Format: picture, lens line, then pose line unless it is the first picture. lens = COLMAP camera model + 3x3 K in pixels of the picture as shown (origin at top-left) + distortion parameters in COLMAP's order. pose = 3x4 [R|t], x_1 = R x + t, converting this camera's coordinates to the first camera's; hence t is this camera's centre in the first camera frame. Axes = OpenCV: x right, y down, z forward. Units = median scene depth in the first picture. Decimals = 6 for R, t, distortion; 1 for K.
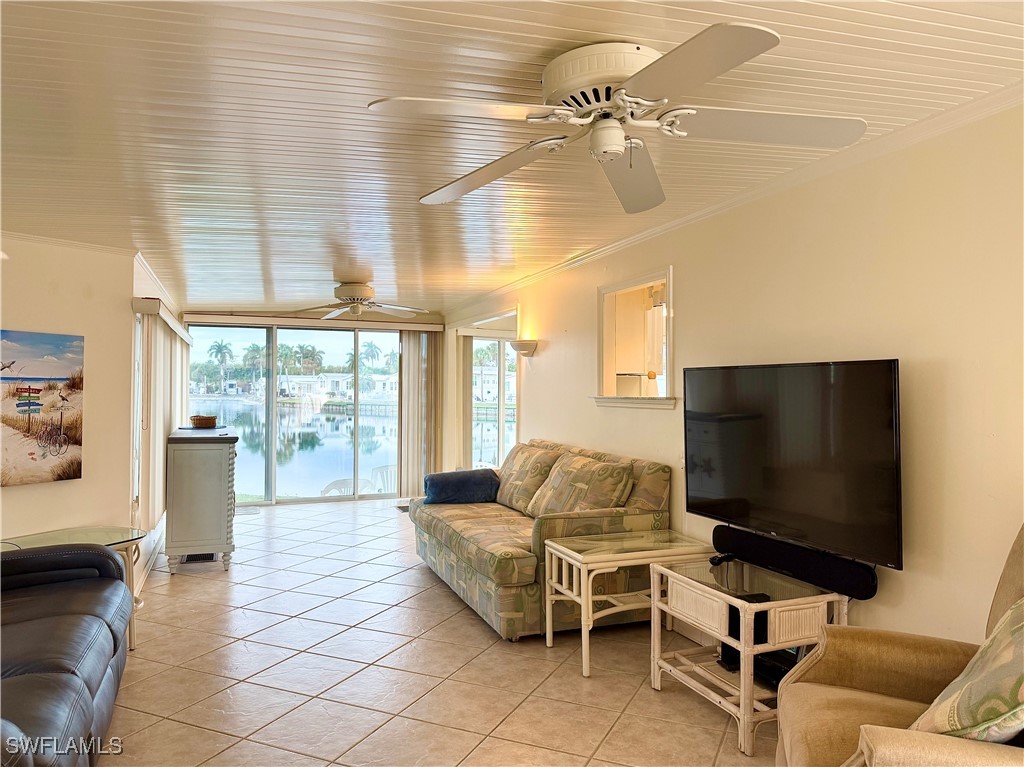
lens RADIAL K [[743.6, 0, 522.8], [0, 743.6, 385.6], [0, 0, 1]] dist [0.142574, -0.175318]
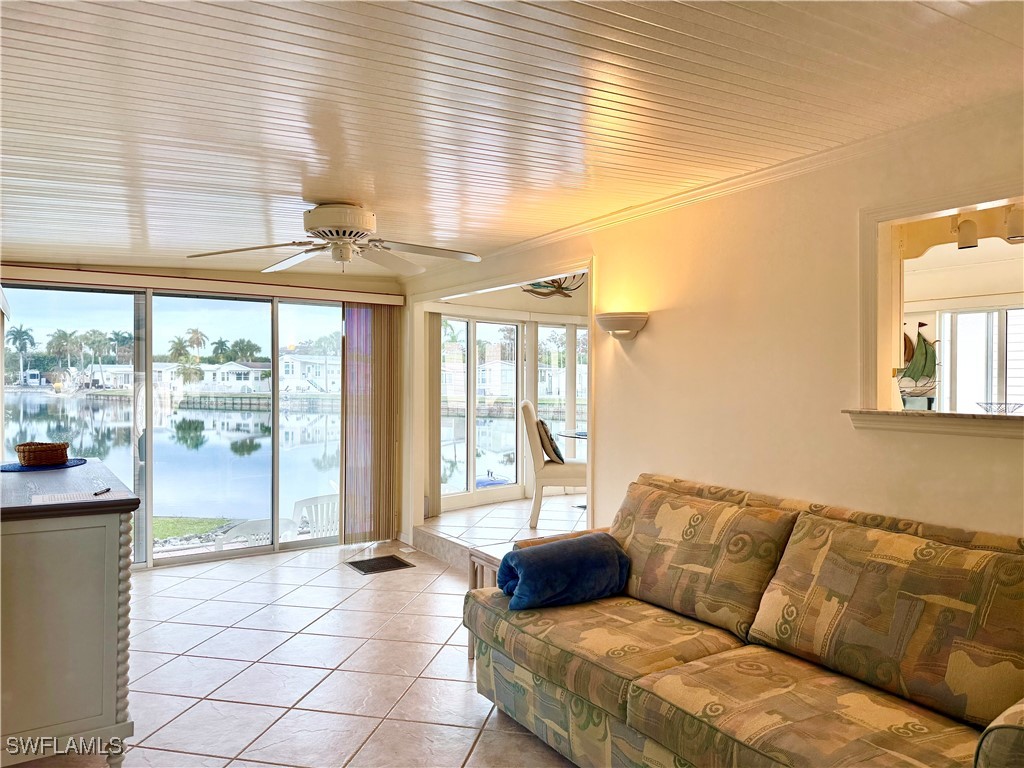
lens RADIAL K [[726.5, 0, 544.8], [0, 726.5, 385.1], [0, 0, 1]] dist [-0.018989, -0.003184]
pose [[0.968243, -0.001943, 0.250003, -0.213984], [-0.001228, 0.999921, 0.012525, -0.009285], [-0.250007, -0.012434, 0.968164, 0.441433]]
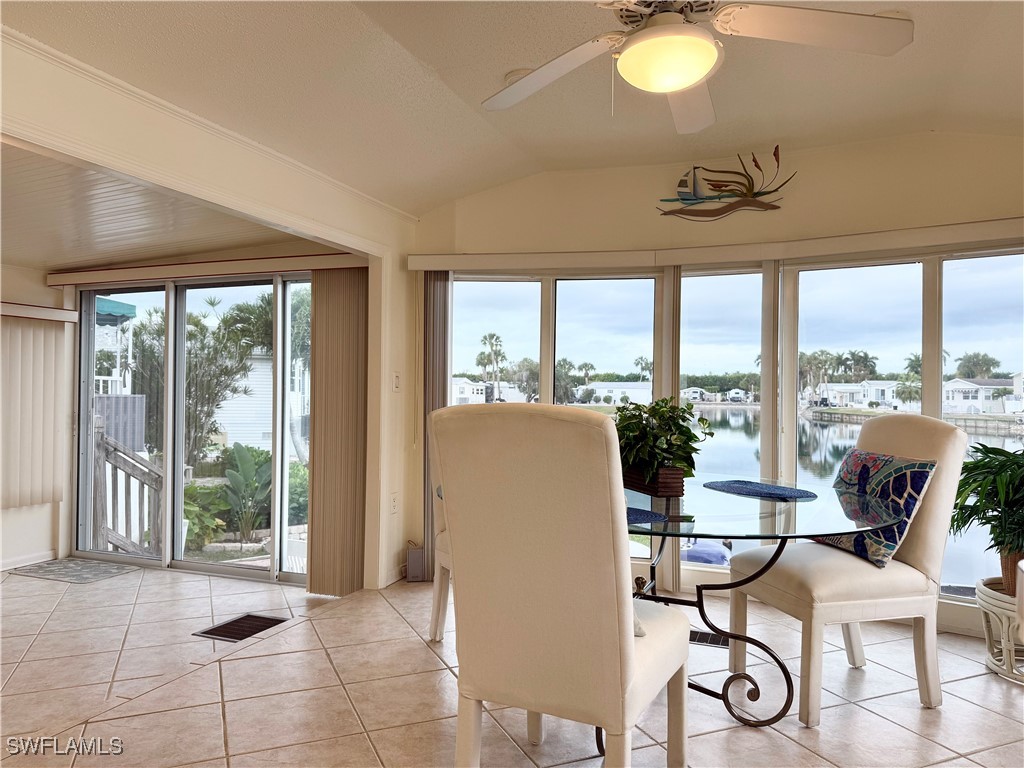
lens RADIAL K [[736.2, 0, 511.7], [0, 736.2, 388.3], [0, 0, 1]] dist [0.018505, -0.029337]
pose [[0.734243, -0.001792, -0.678885, 0.427956], [-0.004633, 0.999960, -0.007651, 0.023174], [0.678871, 0.008763, 0.734205, 1.005297]]
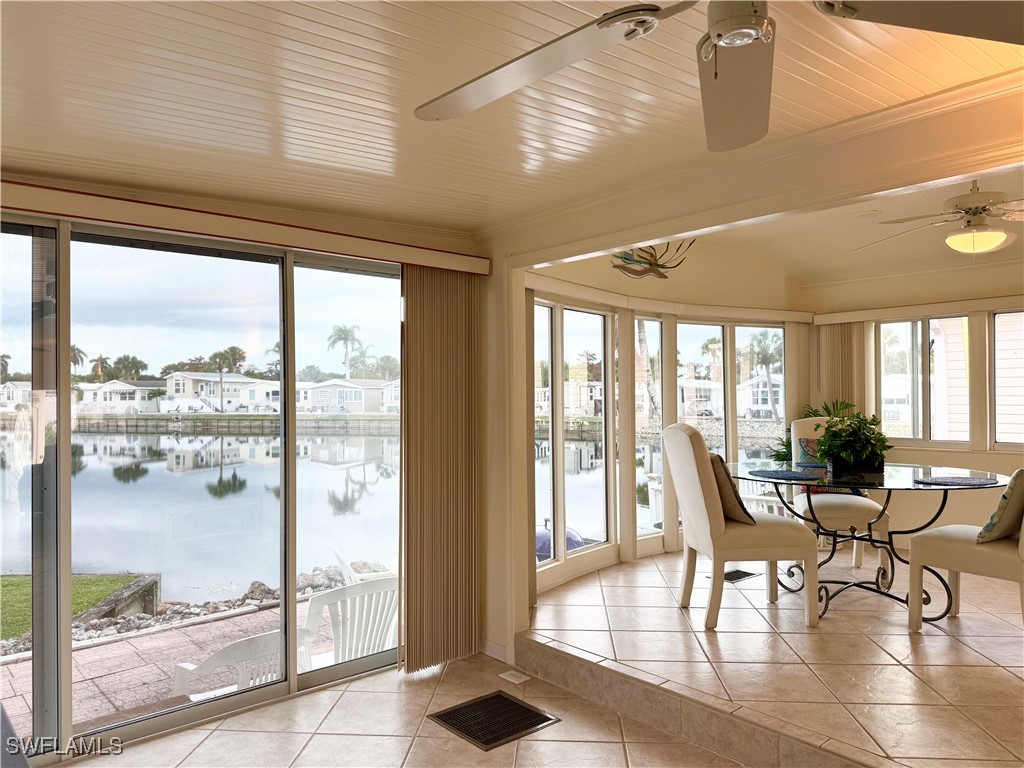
lens RADIAL K [[736.2, 0, 511.7], [0, 736.2, 388.3], [0, 0, 1]] dist [0.018505, -0.029337]
pose [[0.942156, -0.008405, 0.335071, -0.342748], [0.010401, 0.999937, -0.004162, -0.005087], [-0.335015, 0.007406, 0.942184, 0.848663]]
